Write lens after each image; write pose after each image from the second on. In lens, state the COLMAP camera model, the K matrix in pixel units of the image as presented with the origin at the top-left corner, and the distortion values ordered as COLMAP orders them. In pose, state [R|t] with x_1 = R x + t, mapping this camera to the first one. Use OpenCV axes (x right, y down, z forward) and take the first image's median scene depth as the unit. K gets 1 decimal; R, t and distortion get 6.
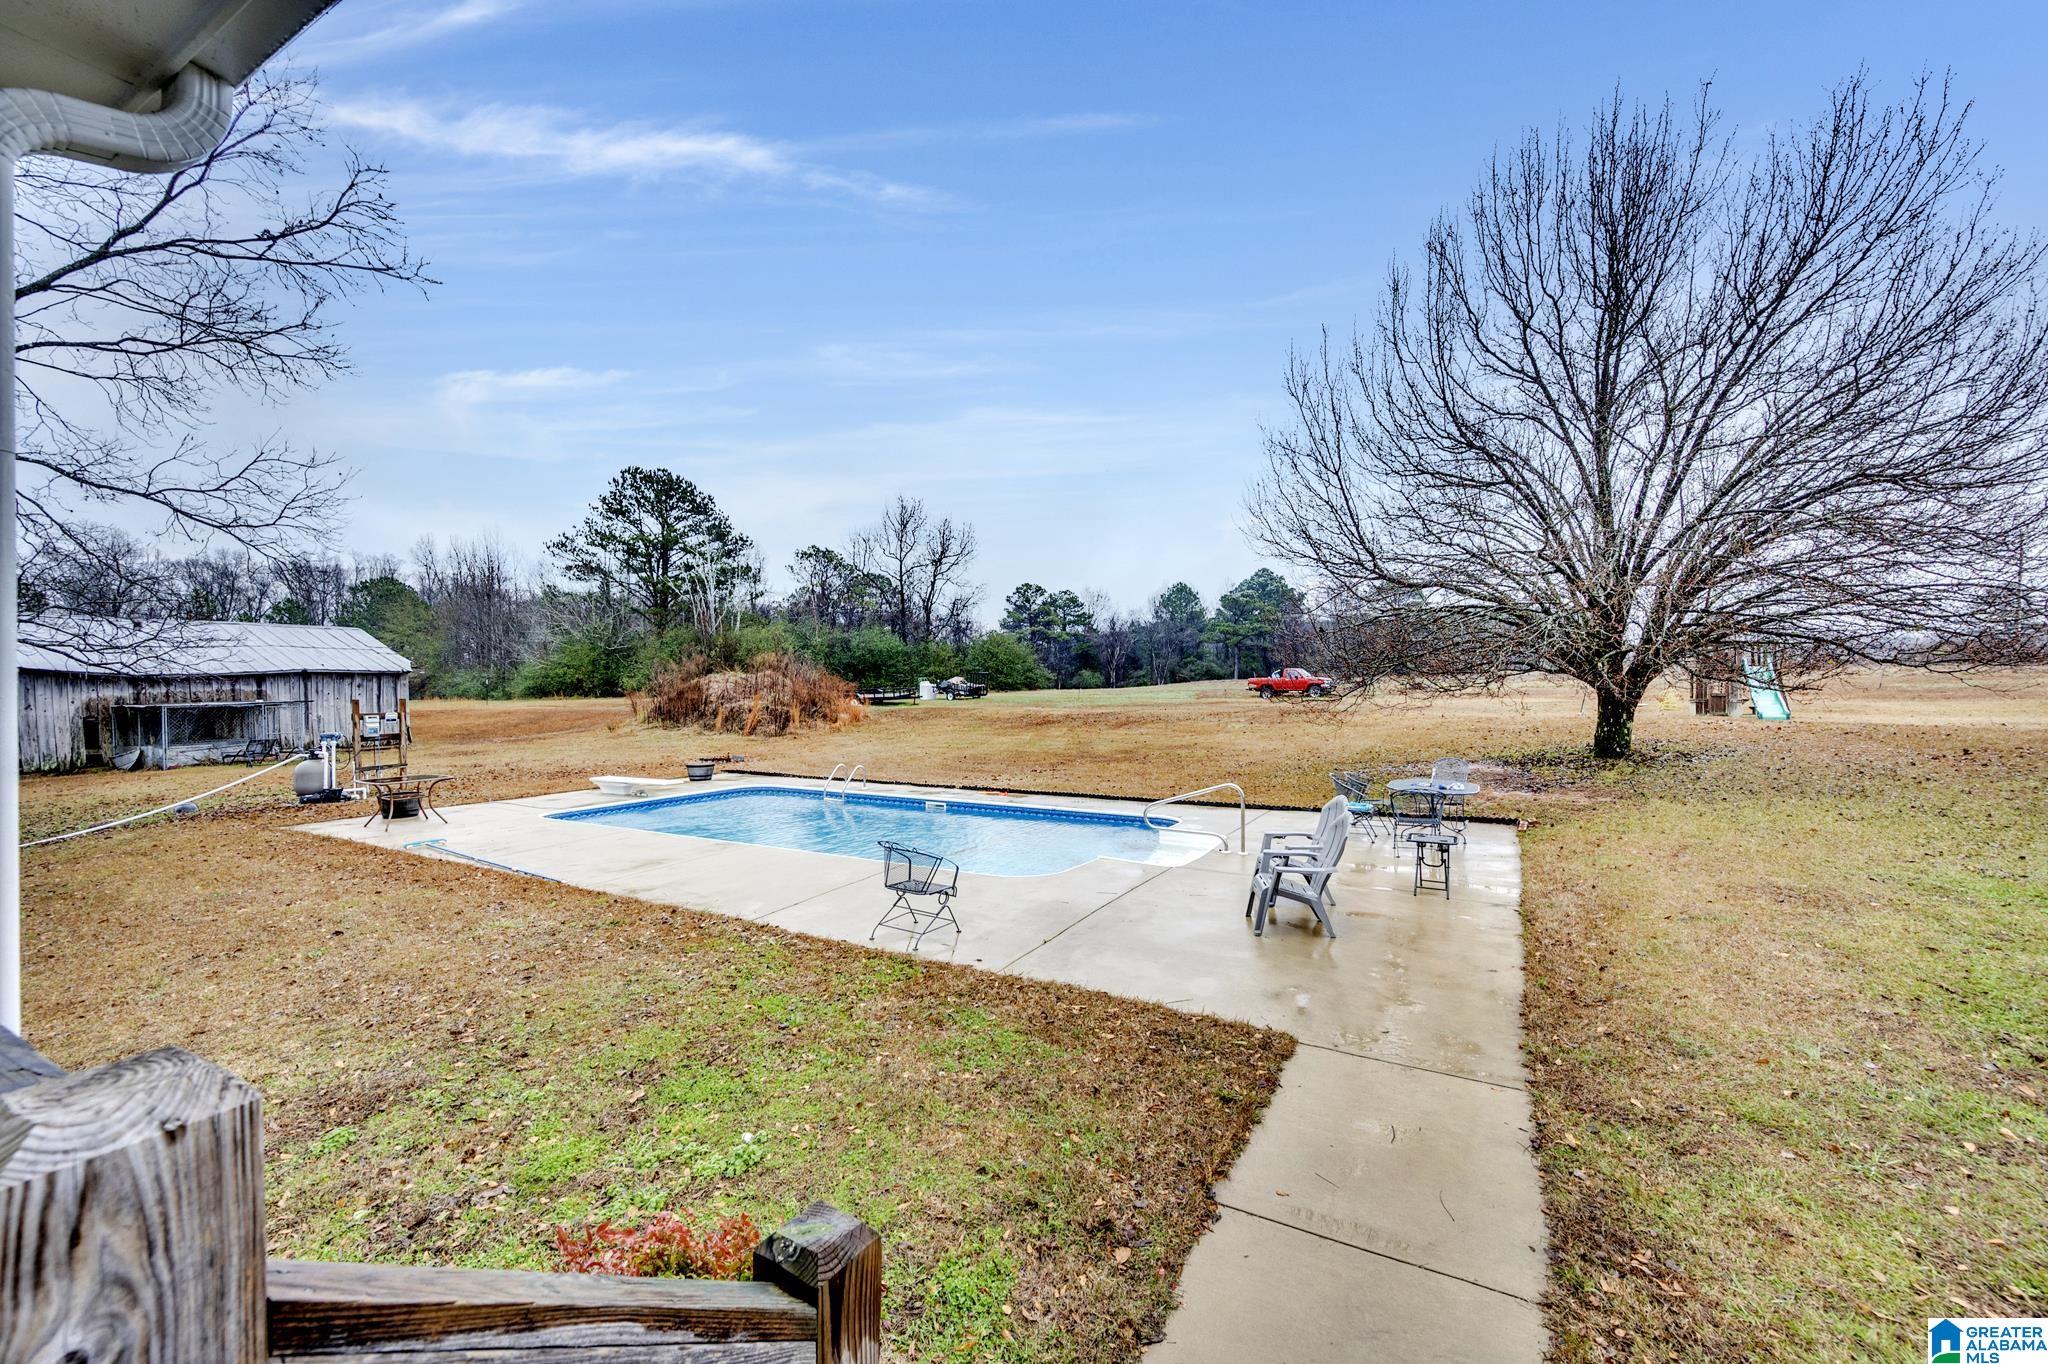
lens RADIAL K [[805.5, 0, 1023.1], [0, 805.5, 691.2], [0, 0, 1]] dist [-0.000684, -0.000443]
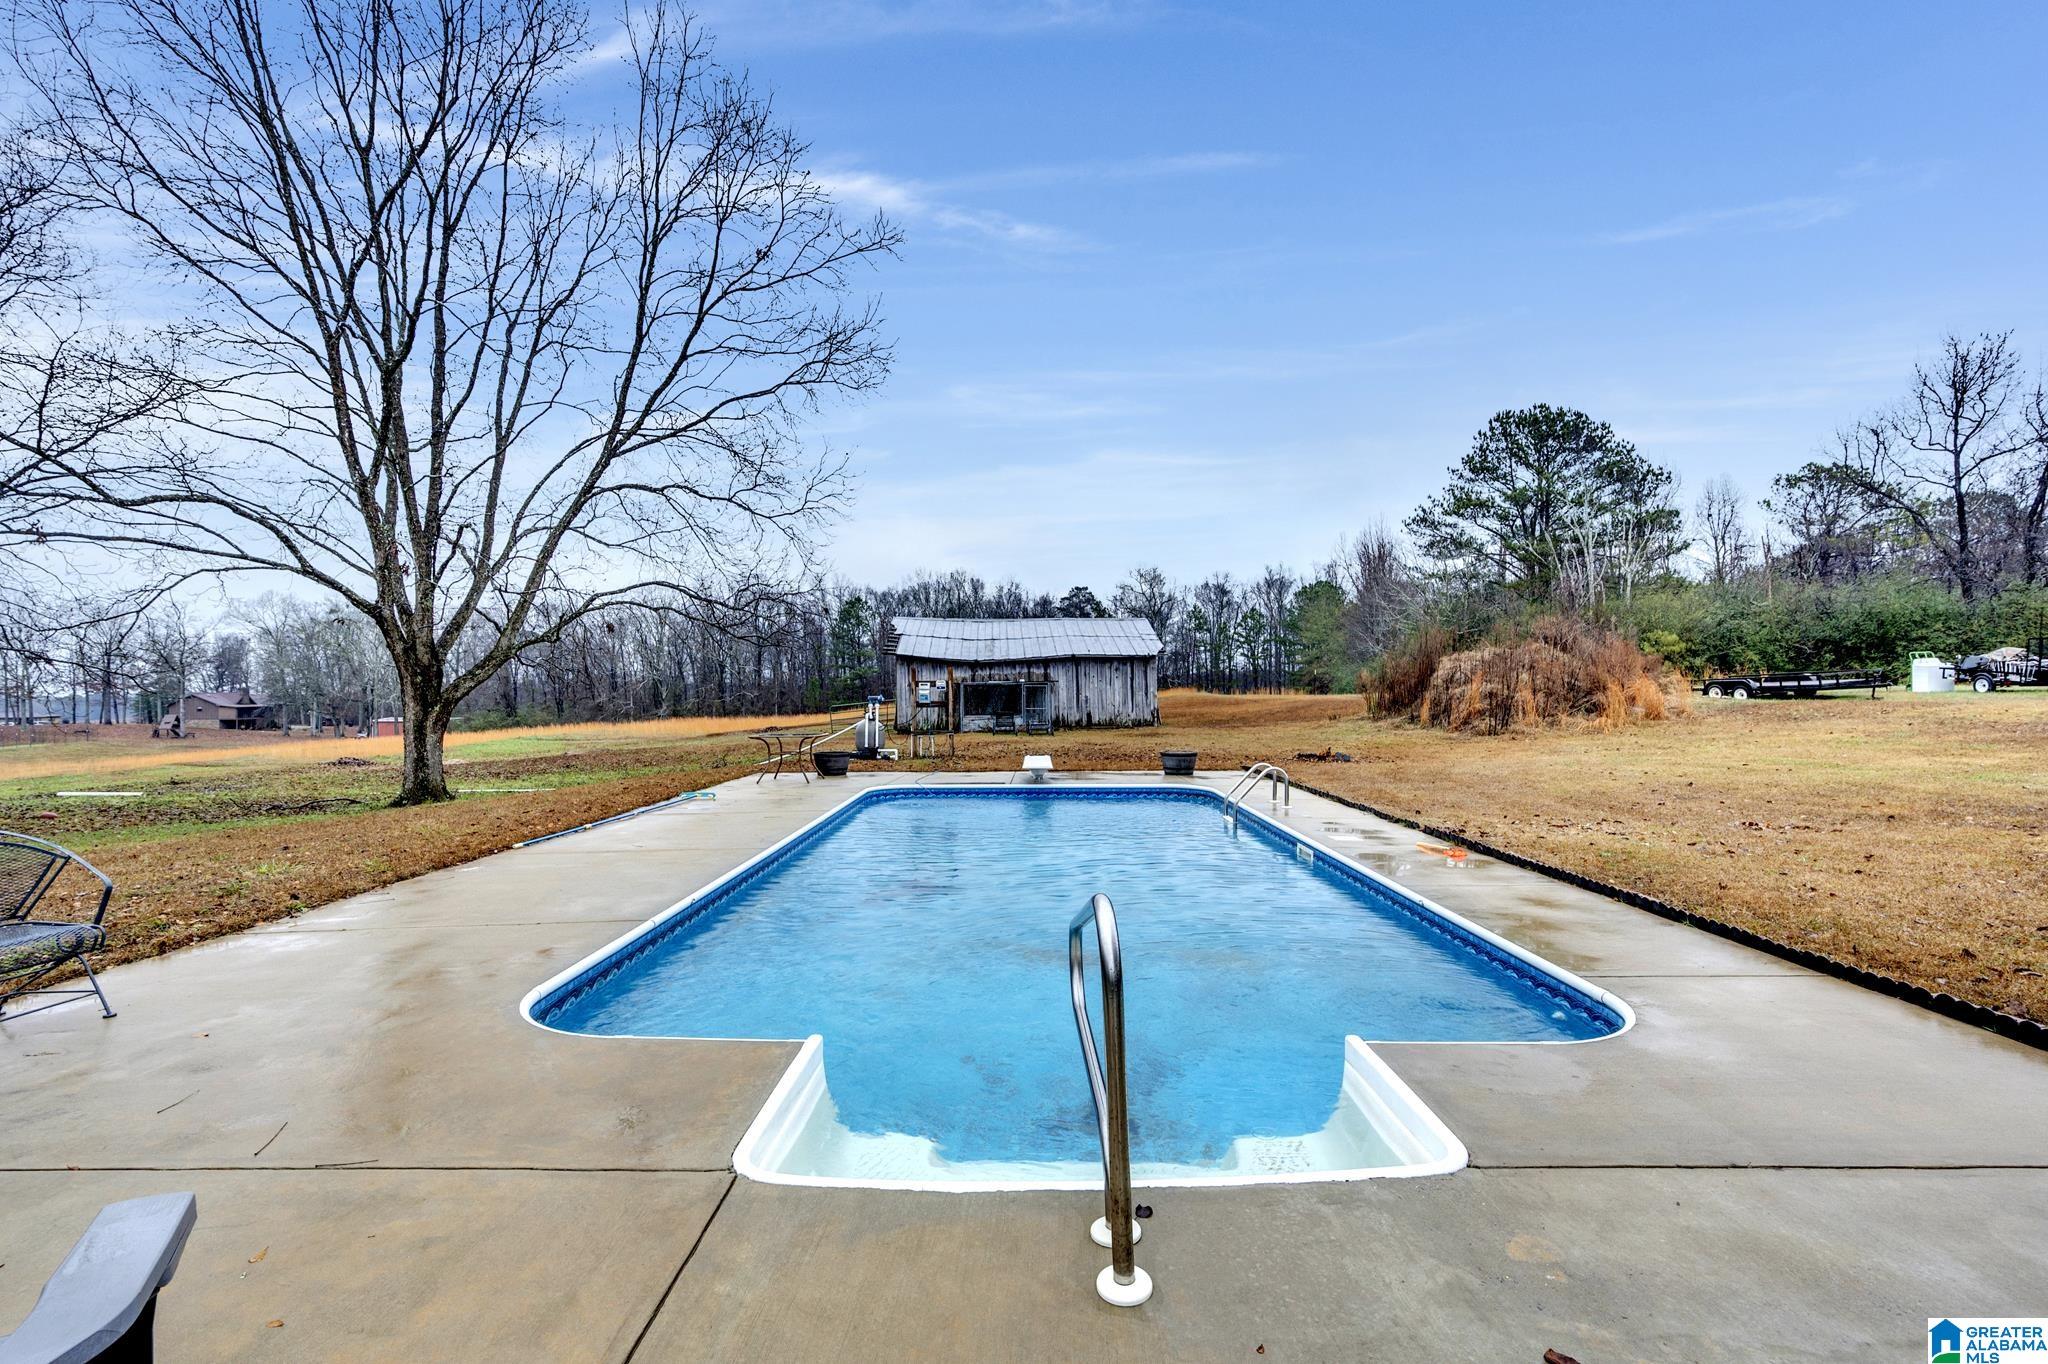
lens RADIAL K [[876.8, 0, 1024.0], [0, 876.8, 682.0], [0, 0, 1]] dist [-0.000917, -0.012829]
pose [[0.482559, -0.003555, -0.875856, 0.069796], [-0.008140, 0.999930, -0.008544, 0.010355], [0.875826, 0.011252, 0.482497, 0.158575]]
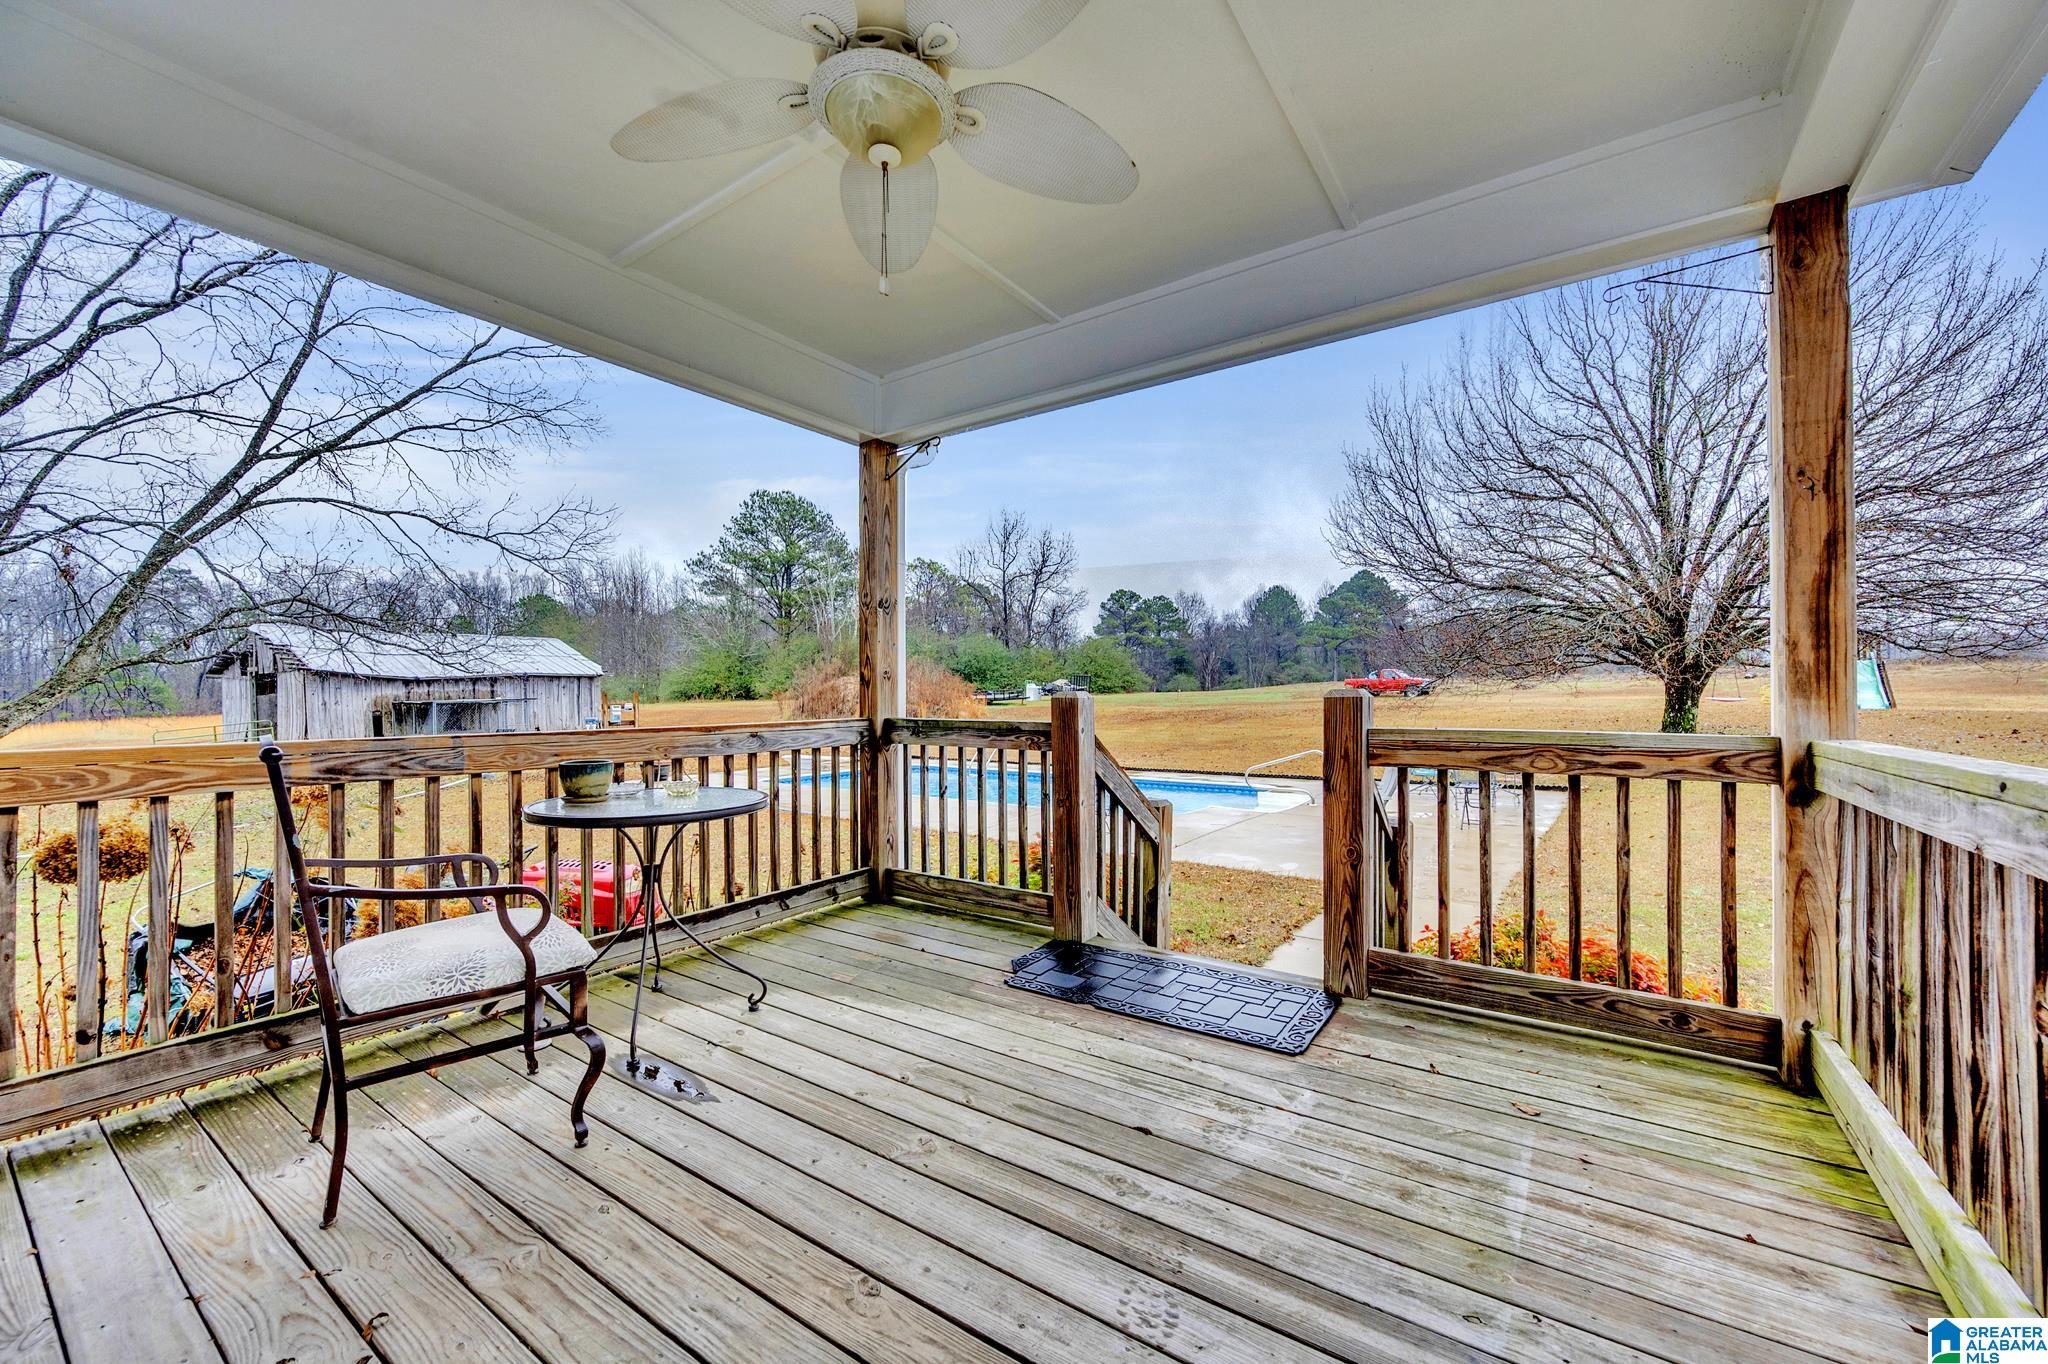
lens RADIAL K [[805.5, 0, 1023.1], [0, 805.5, 691.2], [0, 0, 1]] dist [-0.000684, -0.000443]
pose [[0.993571, -0.003168, -0.113169, -0.008965], [0.002176, 0.999958, -0.008882, 0.005782], [0.113192, 0.008578, 0.993536, -0.049944]]
